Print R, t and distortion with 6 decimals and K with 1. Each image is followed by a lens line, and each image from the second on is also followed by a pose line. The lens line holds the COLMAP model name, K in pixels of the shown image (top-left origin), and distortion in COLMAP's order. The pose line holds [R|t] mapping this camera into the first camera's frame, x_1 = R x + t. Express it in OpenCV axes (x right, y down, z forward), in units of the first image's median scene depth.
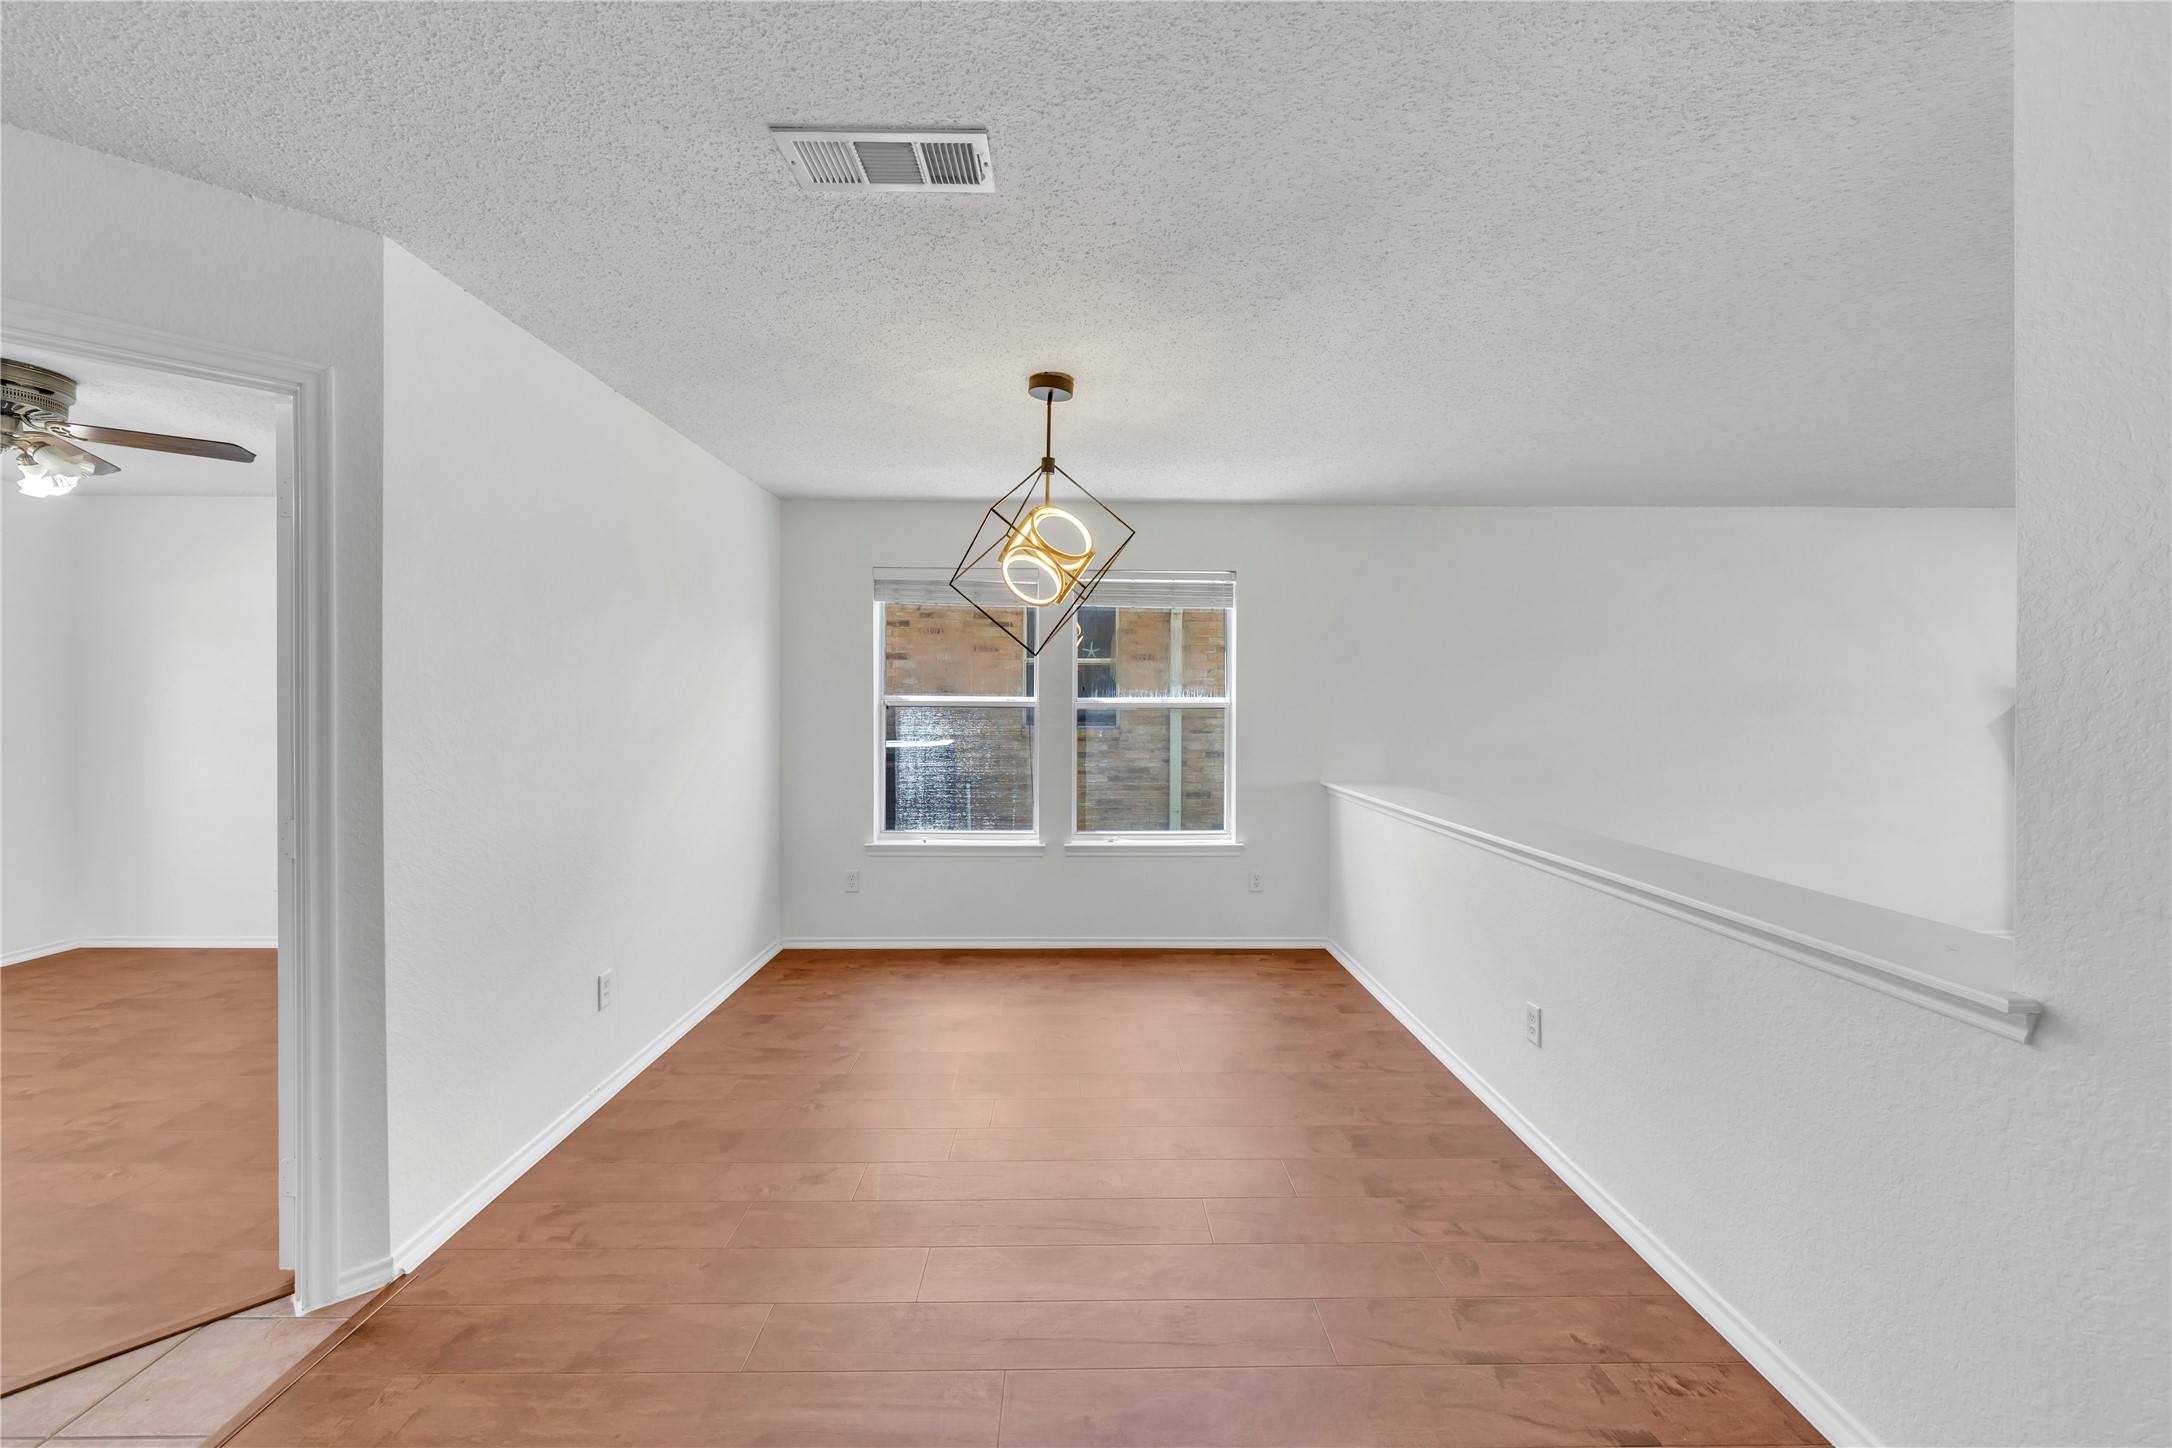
lens RADIAL K [[853.1, 0, 1064.4], [0, 853.1, 707.1], [0, 0, 1]] dist [-0.003167, 0.000403]
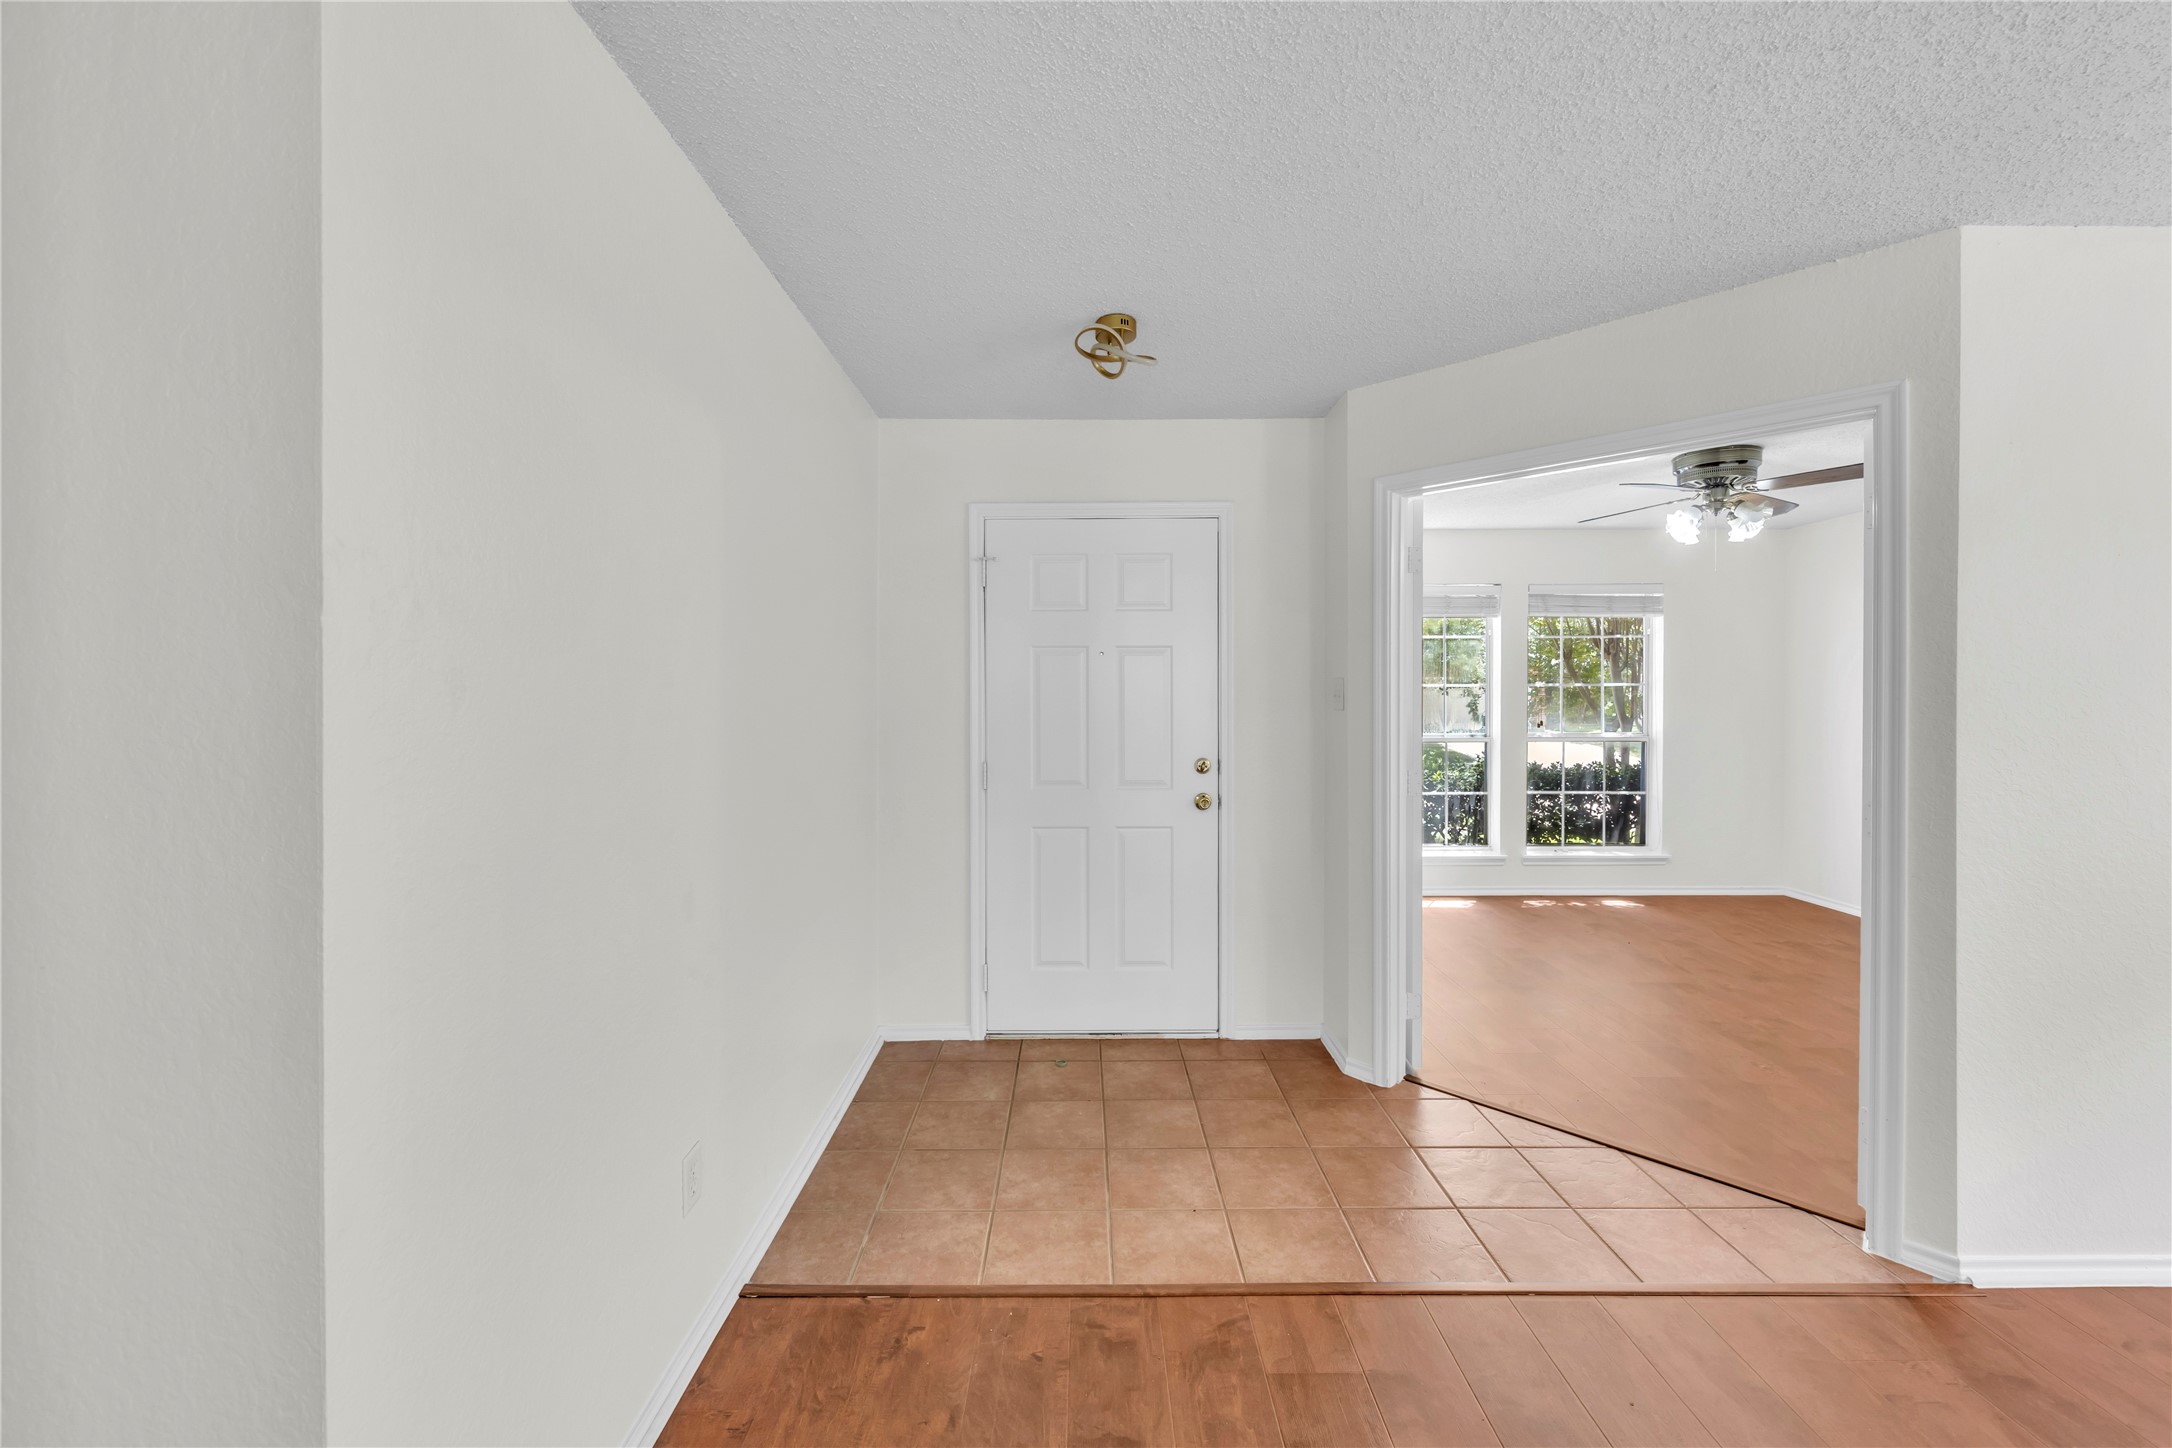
lens RADIAL K [[853.1, 0, 1094.5], [0, 853.1, 699.7], [0, 0, 1]] dist [-0.003167, 0.000403]
pose [[-0.002092, 0.005192, -0.999984, 0.193542], [-0.007827, 0.999956, 0.005209, 0.001194], [0.999967, 0.007838, -0.002052, -0.004745]]
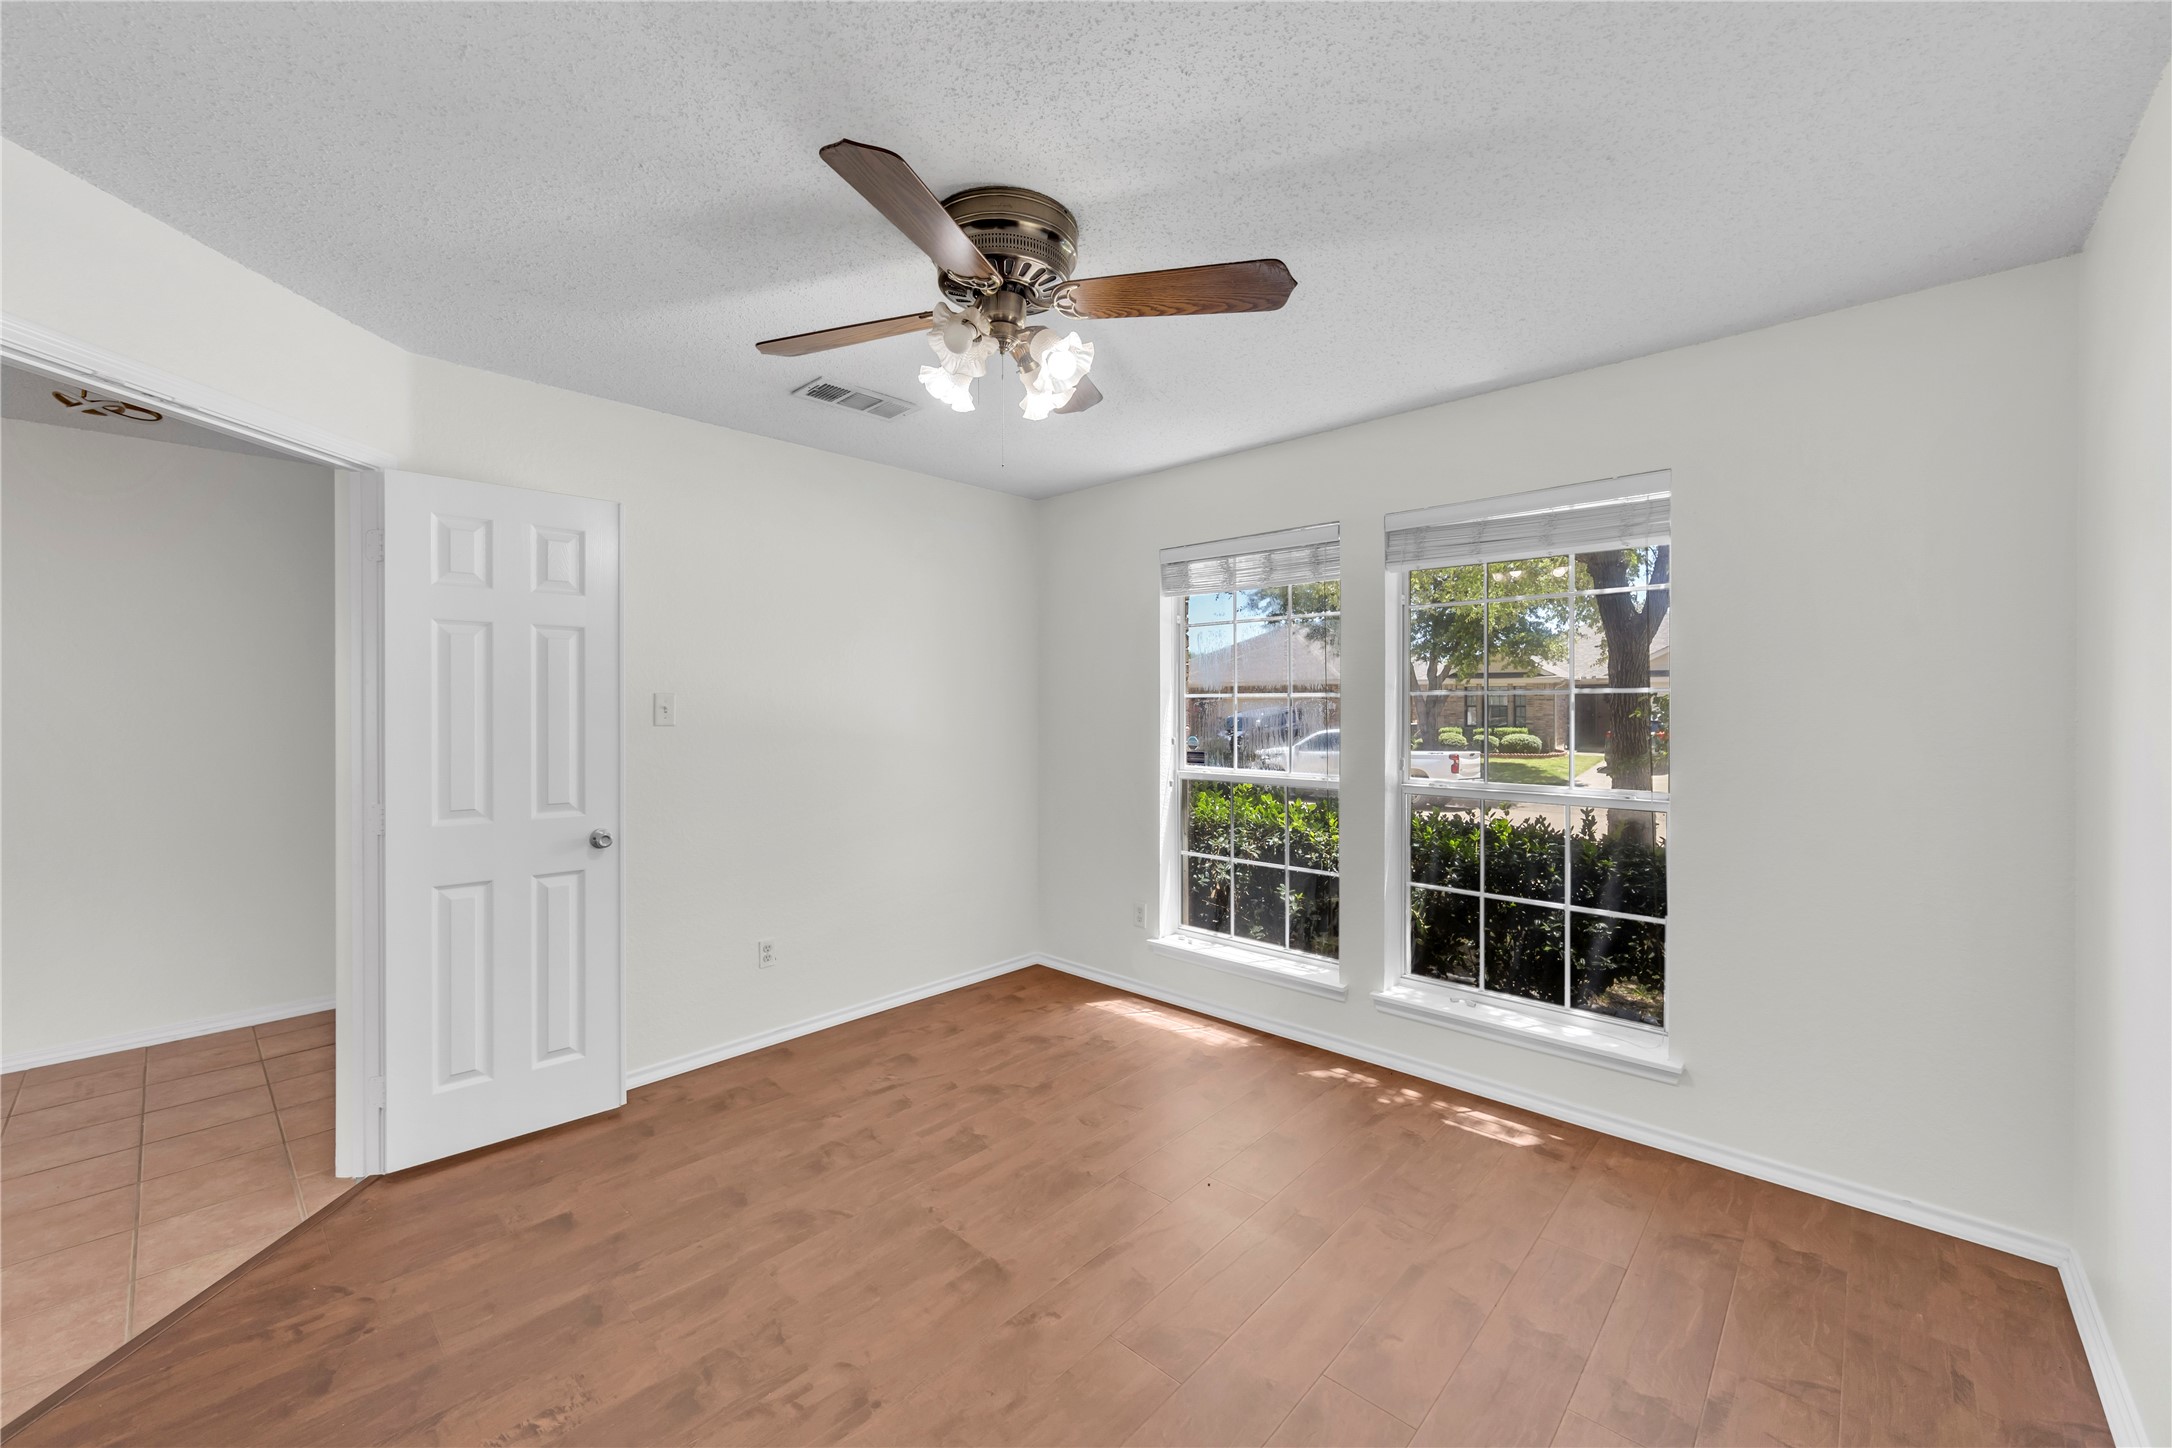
lens RADIAL K [[853.1, 0, 1098.5], [0, 853.1, 711.0], [0, 0, 1]] dist [-0.003167, 0.000403]
pose [[-0.681420, 0.005985, -0.731868, -1.175008], [-0.007043, 0.999867, 0.014734, -0.032859], [0.731859, 0.015195, -0.681287, 2.231235]]
